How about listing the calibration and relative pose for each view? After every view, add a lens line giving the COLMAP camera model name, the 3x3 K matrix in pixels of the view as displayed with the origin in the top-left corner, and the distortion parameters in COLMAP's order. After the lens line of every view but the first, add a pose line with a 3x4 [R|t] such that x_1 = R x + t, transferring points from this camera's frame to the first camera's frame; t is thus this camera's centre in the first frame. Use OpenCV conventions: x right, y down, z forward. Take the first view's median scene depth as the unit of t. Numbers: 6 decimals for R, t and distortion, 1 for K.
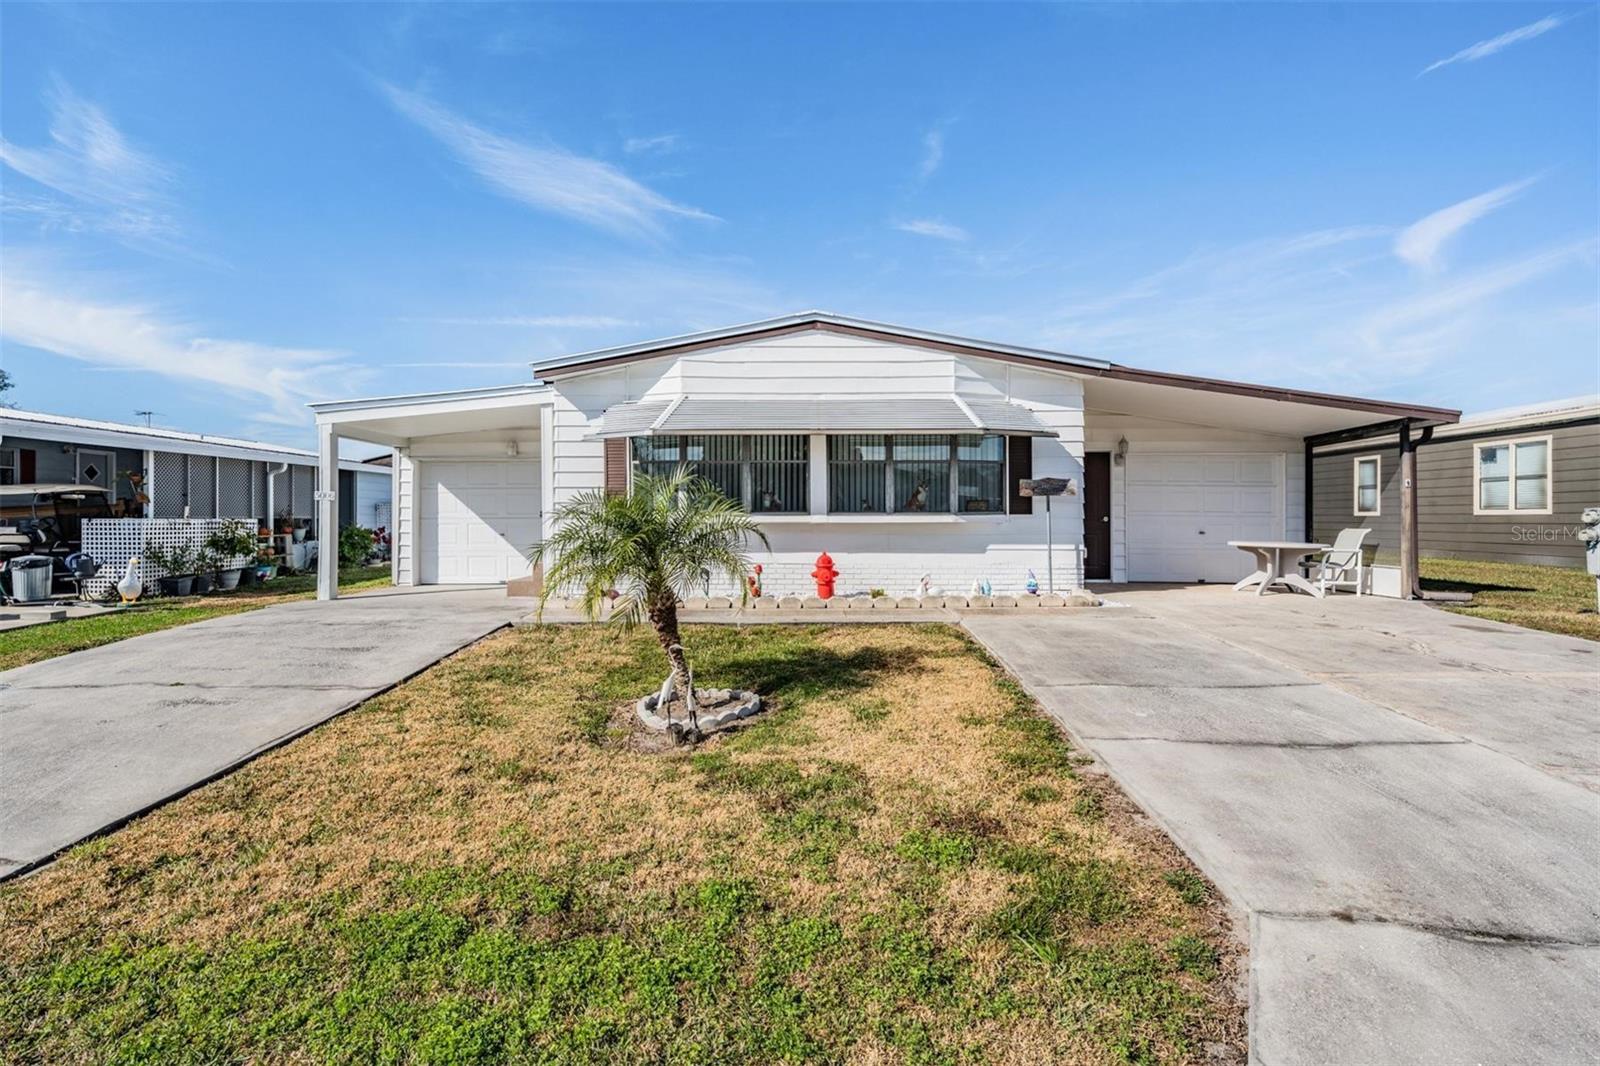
lens RADIAL K [[824.4, 0, 800.4], [0, 824.4, 558.0], [0, 0, 1]] dist [0.004651, -0.000468]
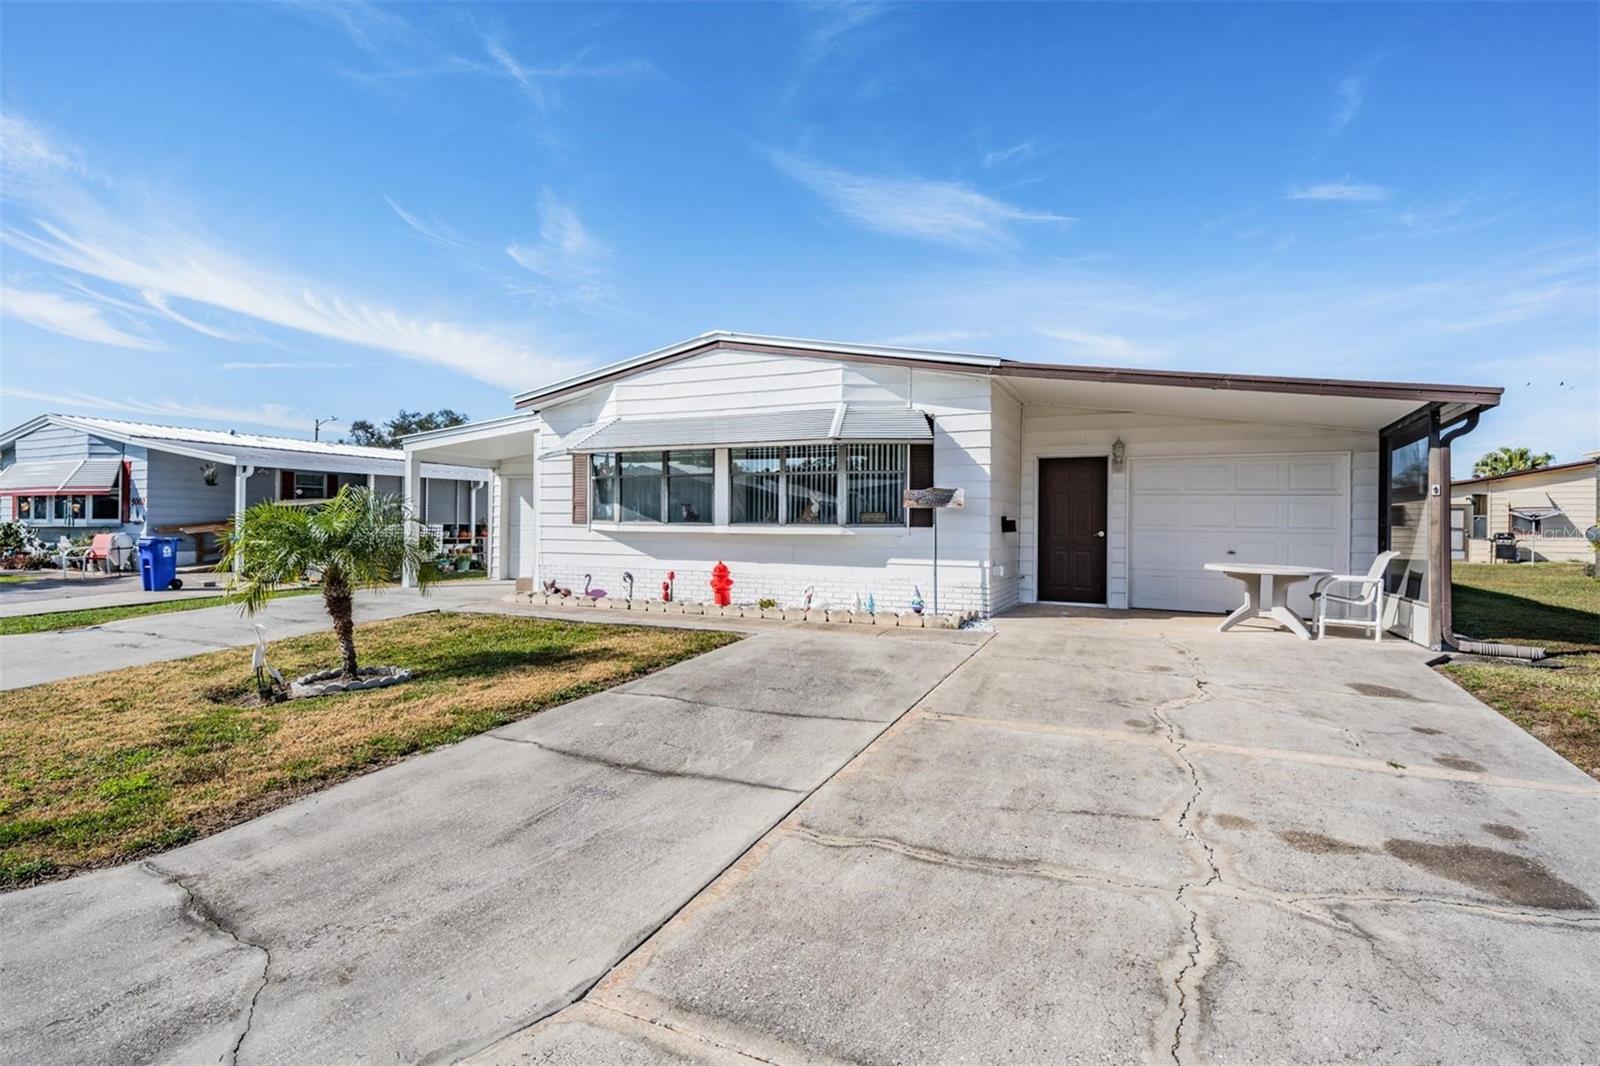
lens RADIAL K [[834.1, 0, 800.0], [0, 834.1, 533.0], [0, 0, 1]] dist [0.000874, -0.000147]
pose [[0.896607, 0.014098, -0.442603, 0.560225], [-0.033596, 0.998778, -0.036243, -0.007159], [0.441552, 0.047365, 0.895985, 0.097214]]
